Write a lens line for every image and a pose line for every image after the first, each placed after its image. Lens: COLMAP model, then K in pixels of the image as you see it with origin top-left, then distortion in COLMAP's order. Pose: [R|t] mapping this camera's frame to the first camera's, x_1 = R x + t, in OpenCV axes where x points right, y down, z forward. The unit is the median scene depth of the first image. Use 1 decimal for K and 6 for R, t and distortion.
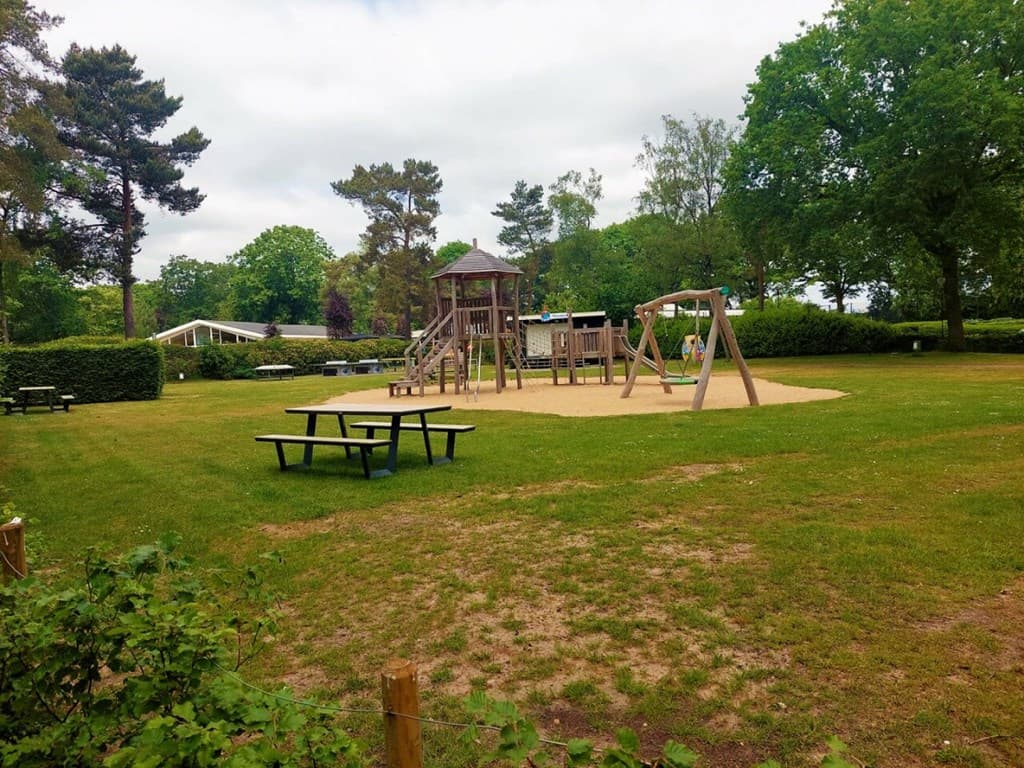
lens RADIAL K [[724.0, 0, 512.0], [0, 724.0, 384.0], [0, 0, 1]] dist [0.062937, -0.069339]
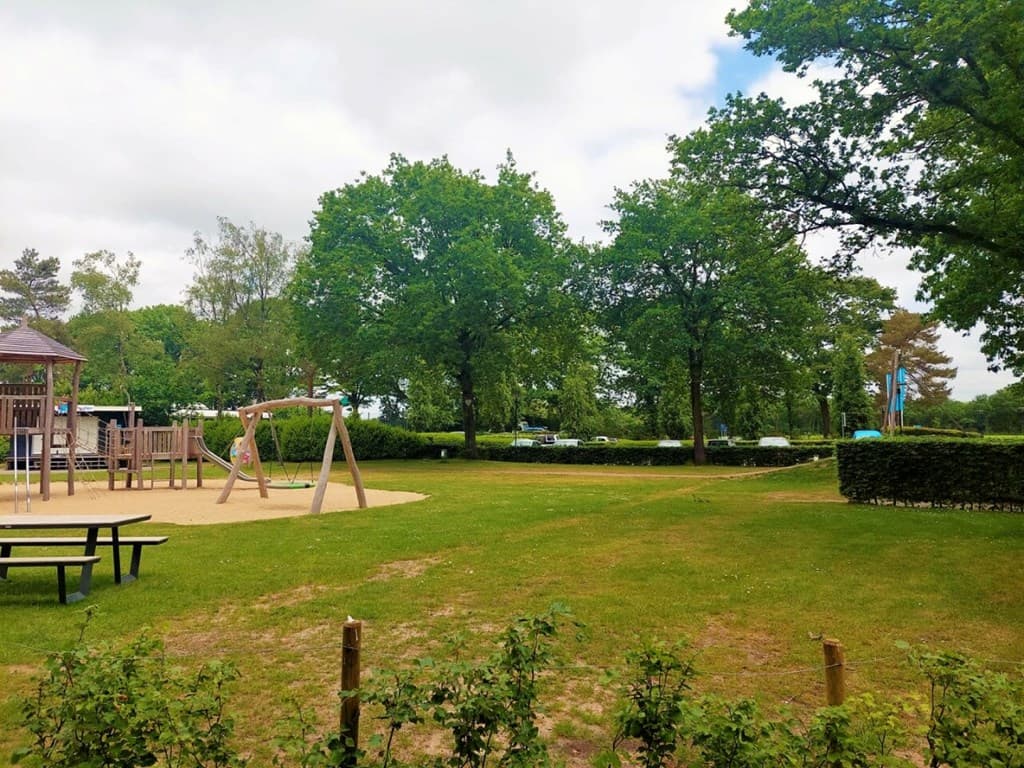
lens RADIAL K [[719.7, 0, 512.0], [0, 719.7, 384.0], [0, 0, 1]] dist [0.059983, -0.087389]
pose [[0.793877, 0.083455, 0.602324, -0.066621], [0.001529, 0.990260, -0.139221, -0.001293], [-0.608076, 0.111445, 0.786017, -0.003354]]
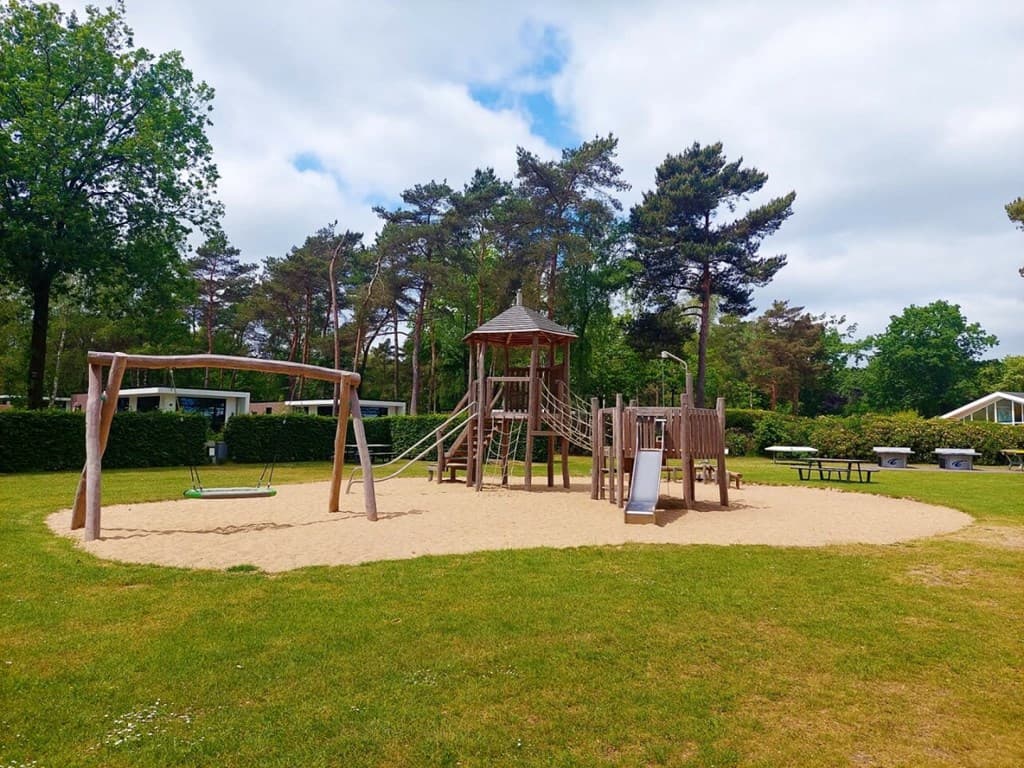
lens RADIAL K [[725.4, 0, 512.0], [0, 725.4, 384.0], [0, 0, 1]] dist [0.129812, -0.177258]
pose [[0.297010, -0.016407, -0.954733, 0.532094], [-0.075263, 0.996339, -0.040536, -0.049574], [0.951904, 0.083896, 0.294688, 0.541153]]
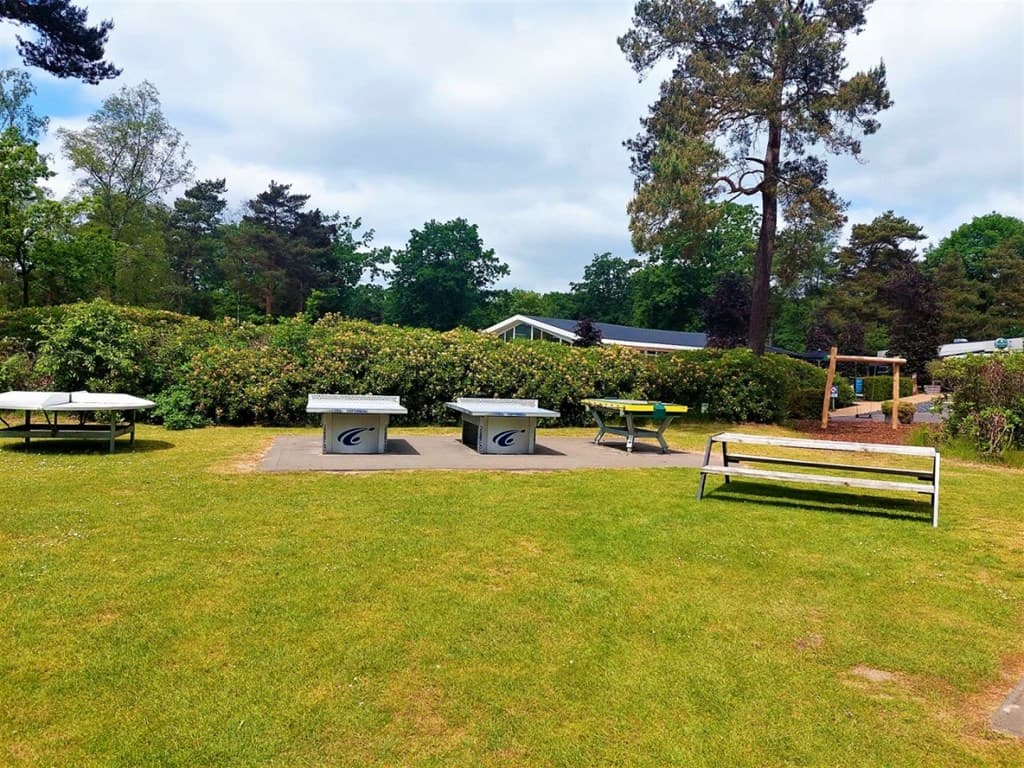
lens RADIAL K [[719.7, 0, 512.0], [0, 719.7, 384.0], [0, 0, 1]] dist [0.059983, -0.087389]
pose [[0.787475, 0.078656, -0.611307, -0.033127], [-0.097162, 0.995264, 0.002897, -0.058359], [0.608640, 0.057114, 0.791388, 1.137698]]
